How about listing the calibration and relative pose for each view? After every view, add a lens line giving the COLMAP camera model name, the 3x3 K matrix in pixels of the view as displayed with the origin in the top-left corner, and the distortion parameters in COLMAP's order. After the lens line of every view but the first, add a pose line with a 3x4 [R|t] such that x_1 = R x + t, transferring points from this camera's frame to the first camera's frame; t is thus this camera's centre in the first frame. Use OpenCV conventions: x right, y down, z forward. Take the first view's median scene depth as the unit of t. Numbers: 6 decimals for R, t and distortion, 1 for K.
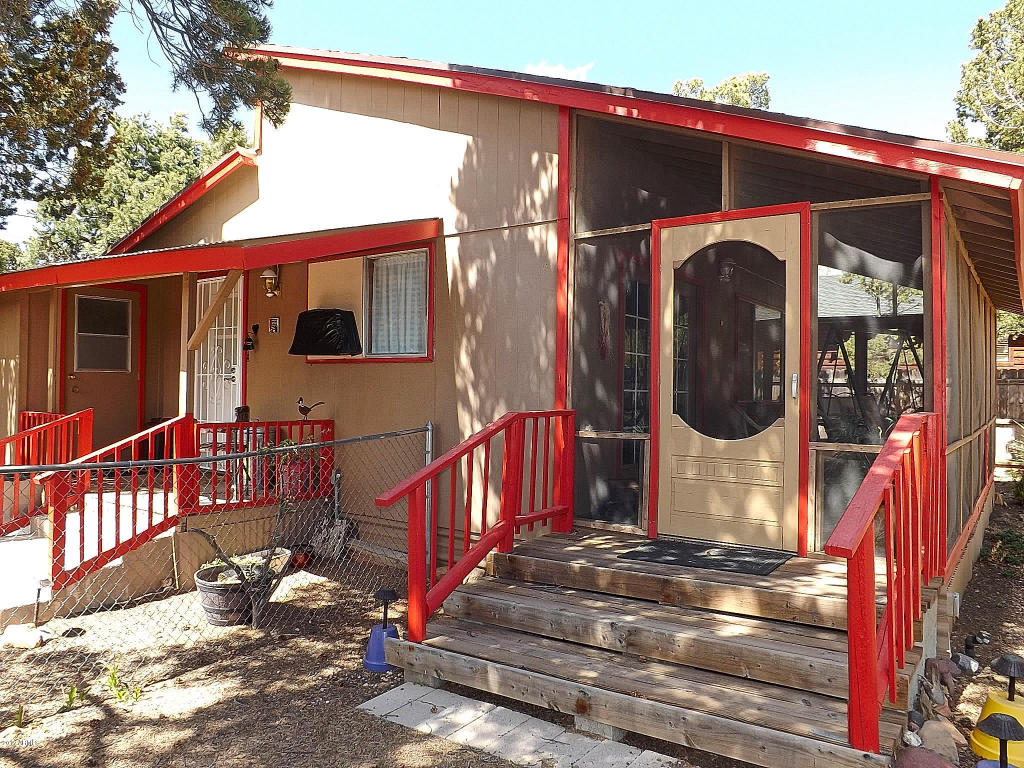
lens RADIAL K [[741.4, 0, 512.0], [0, 741.4, 384.0], [0, 0, 1]] dist [-0.049161, 0.010824]
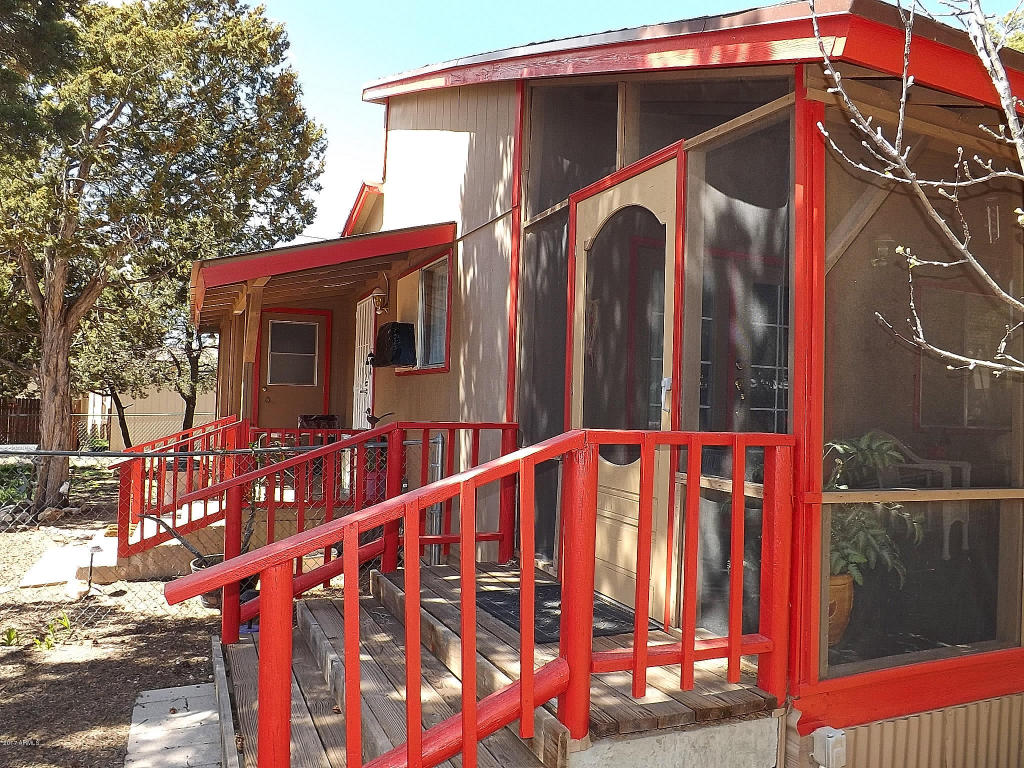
lens RADIAL K [[751.7, 0, 512.0], [0, 751.7, 384.0], [0, 0, 1]] dist [-0.054817, -0.001623]
pose [[0.851325, -0.003871, -0.524625, 0.486556], [-0.011717, 0.999583, -0.026389, 0.011199], [0.524508, 0.028612, 0.850925, 0.220019]]
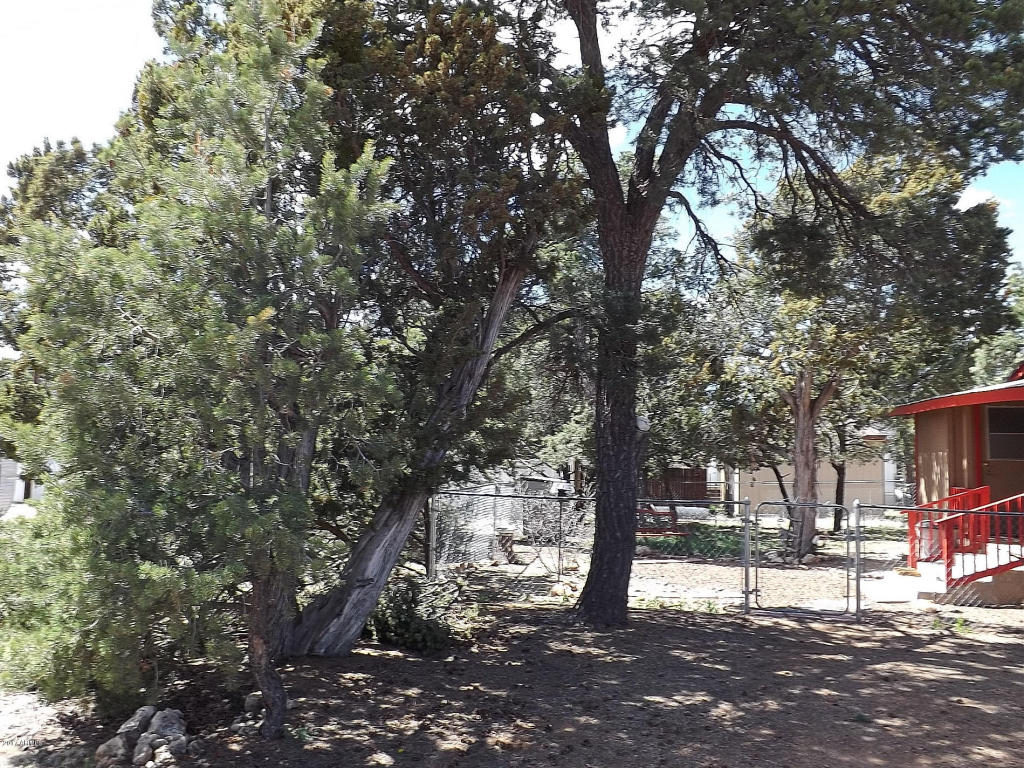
lens RADIAL K [[817.6, 0, 512.0], [0, 817.6, 384.0], [0, 0, 1]] dist [-0.000559, 0.003670]
pose [[0.388716, -0.085334, -0.917398, 0.657263], [-0.010559, 0.995224, -0.097047, -0.000581], [0.921297, 0.047410, 0.385958, -0.609403]]
